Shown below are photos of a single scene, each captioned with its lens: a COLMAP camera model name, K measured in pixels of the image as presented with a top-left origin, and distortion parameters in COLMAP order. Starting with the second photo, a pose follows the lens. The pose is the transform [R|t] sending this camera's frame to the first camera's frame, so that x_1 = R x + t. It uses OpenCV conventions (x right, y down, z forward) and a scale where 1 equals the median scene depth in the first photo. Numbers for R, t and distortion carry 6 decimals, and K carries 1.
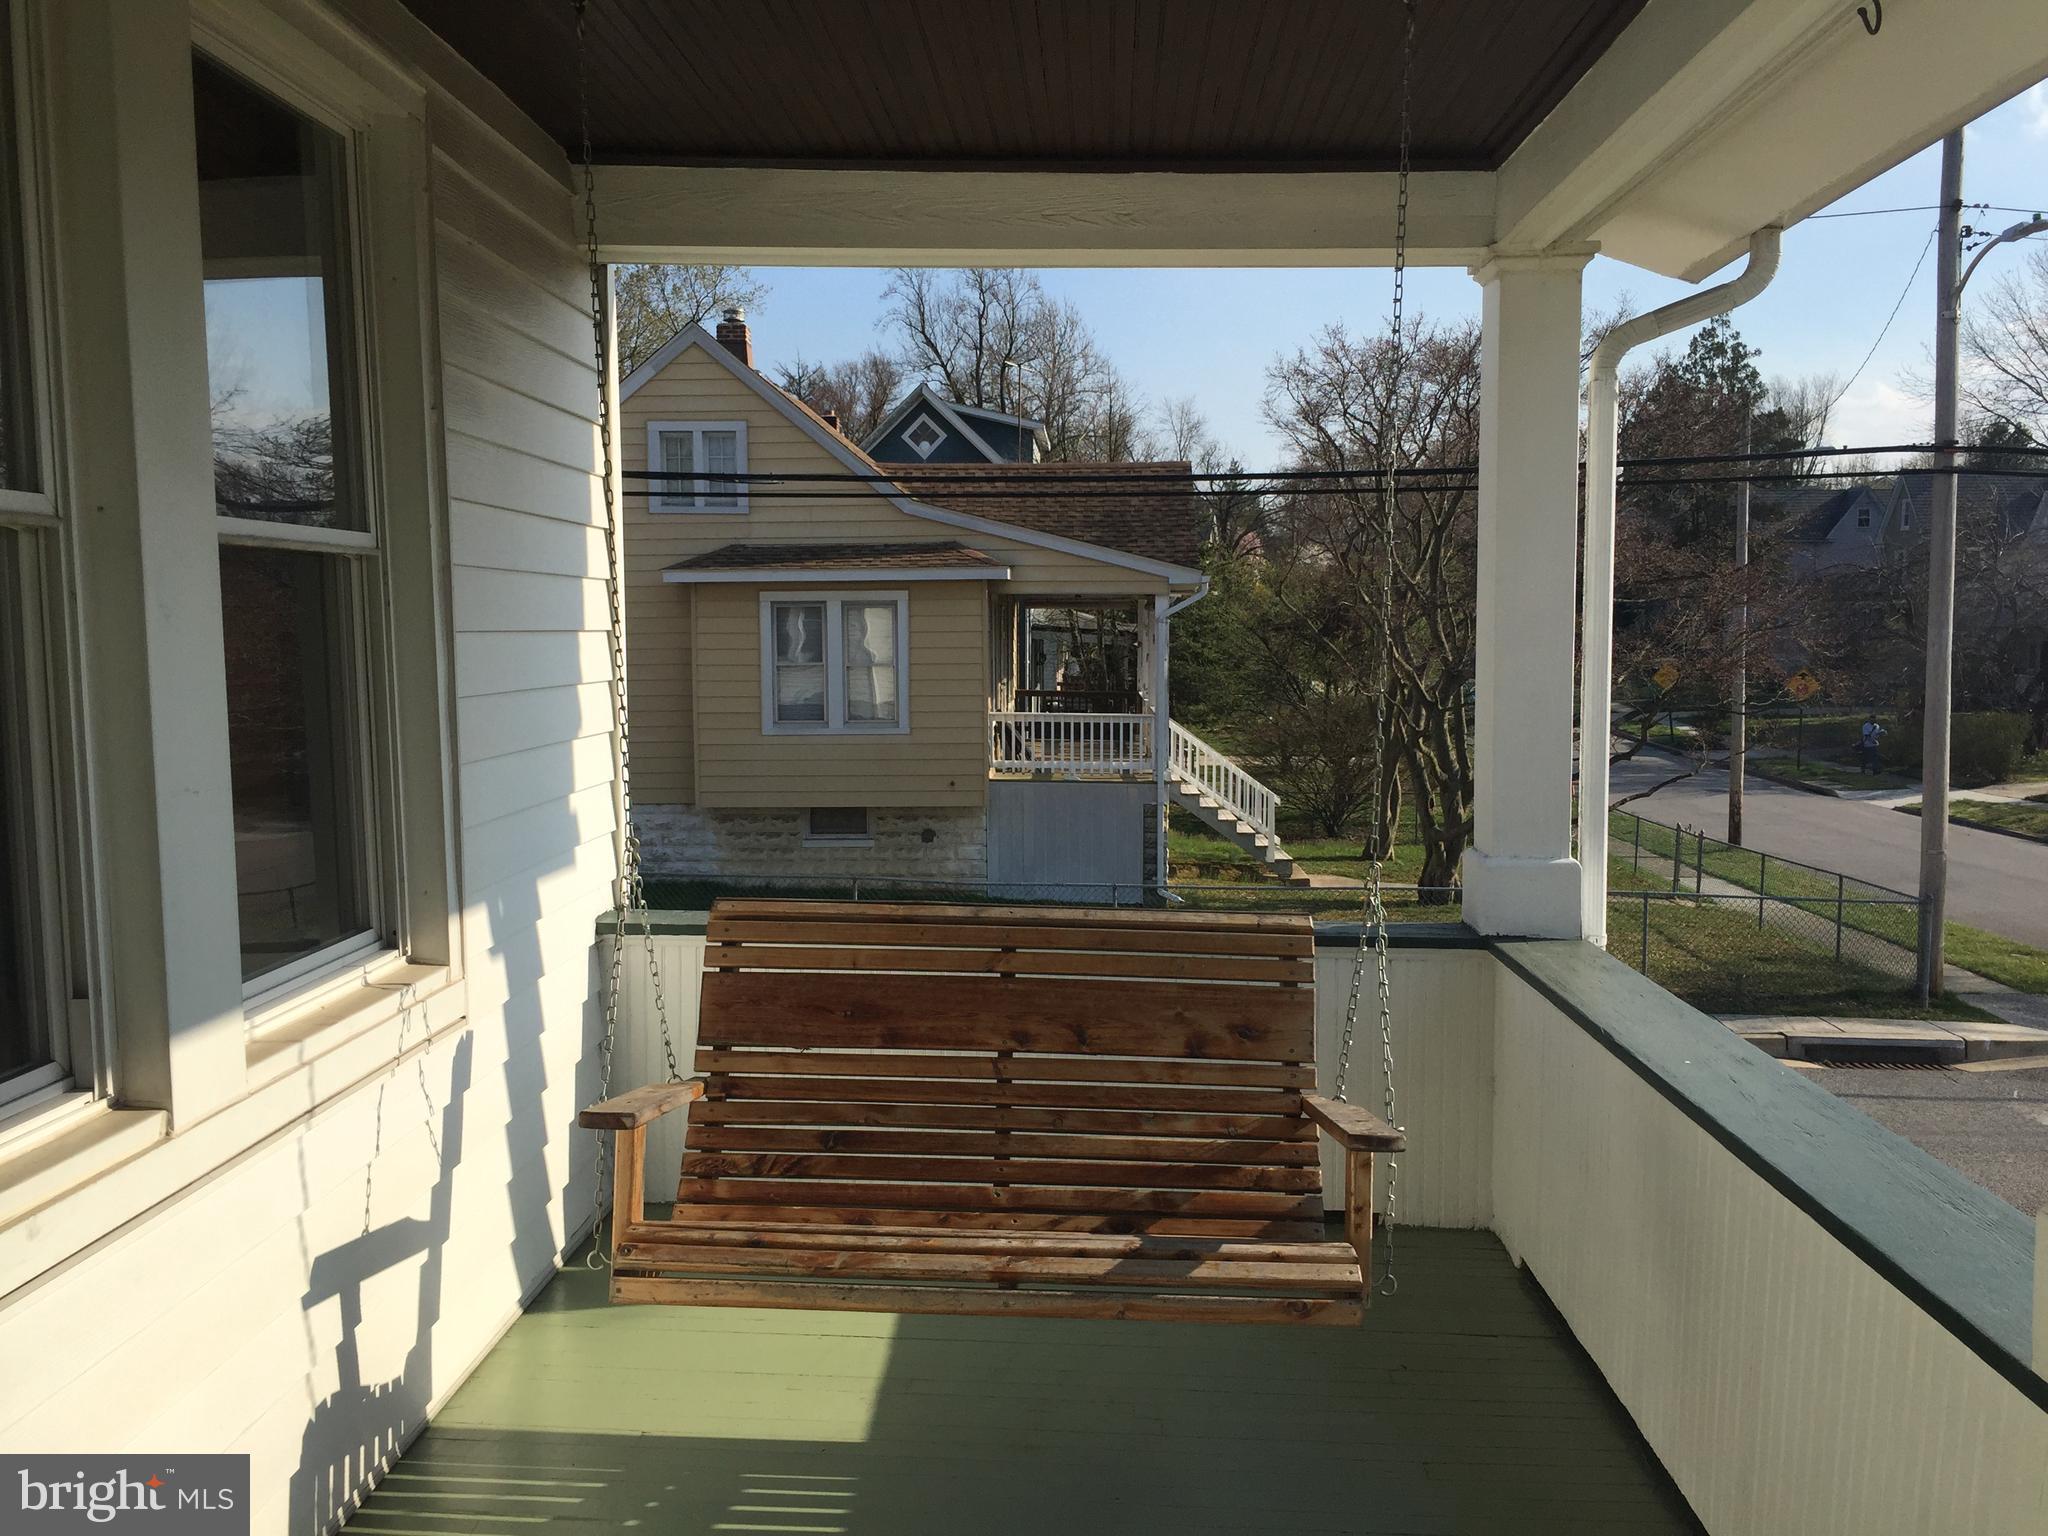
lens RADIAL K [[1704.6, 0, 1023.2], [0, 1704.6, 783.3], [0, 0, 1]] dist [0.094186, 0.001515]
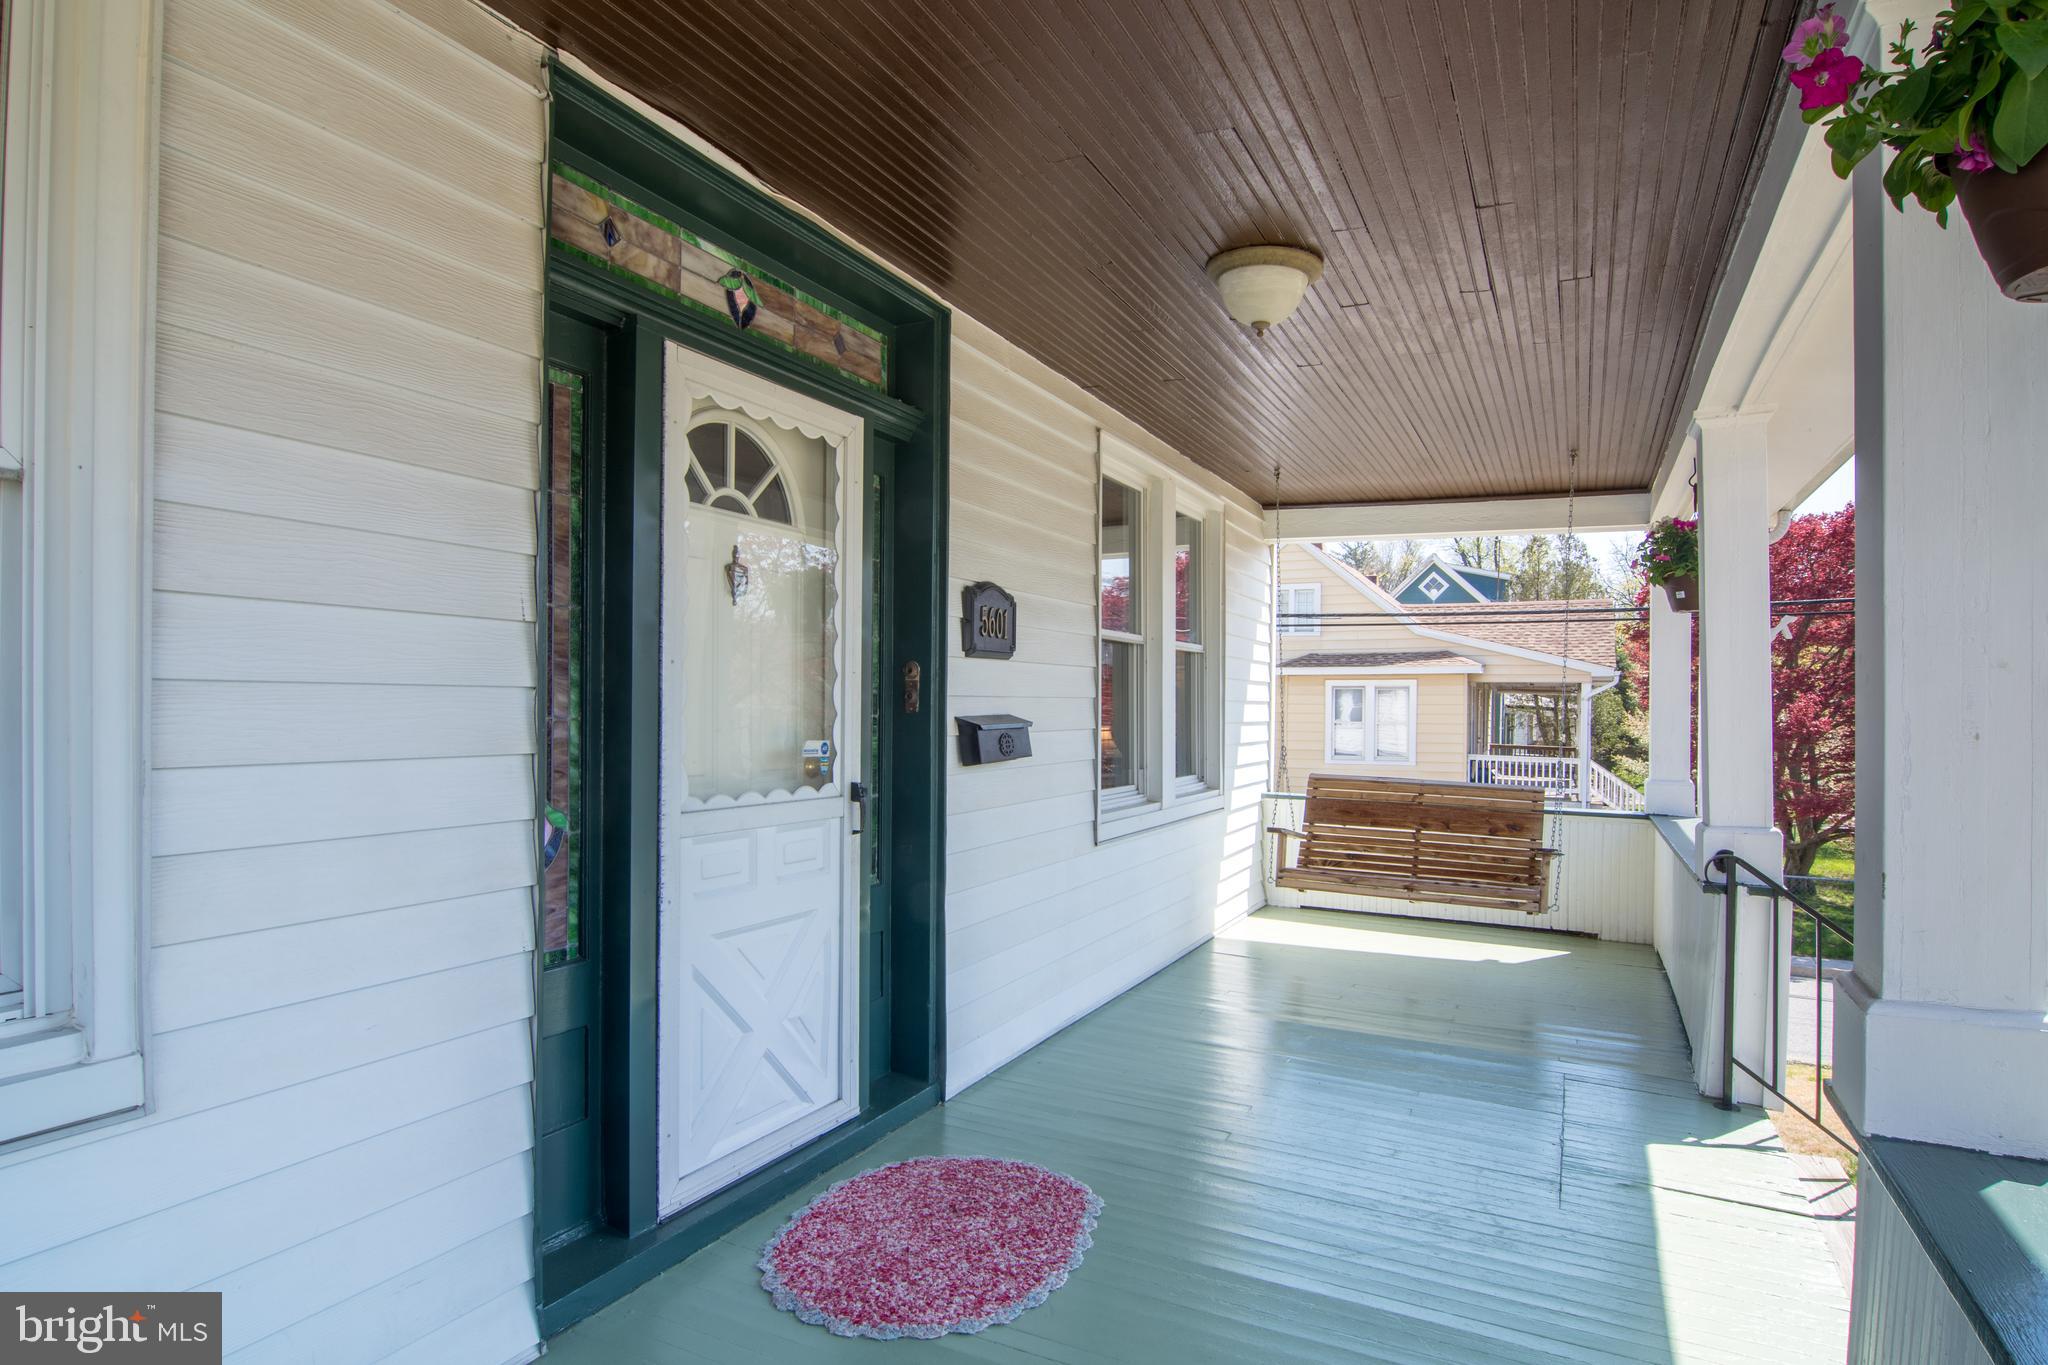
lens RADIAL K [[1102.1, 0, 1006.3], [0, 1102.1, 701.3], [0, 0, 1]] dist [-0.010946, -0.009235]
pose [[0.907785, 0.012354, -0.419254, 0.018577], [-0.053119, 0.994904, -0.085700, 0.020218], [0.416059, 0.100068, 0.903815, -0.128765]]
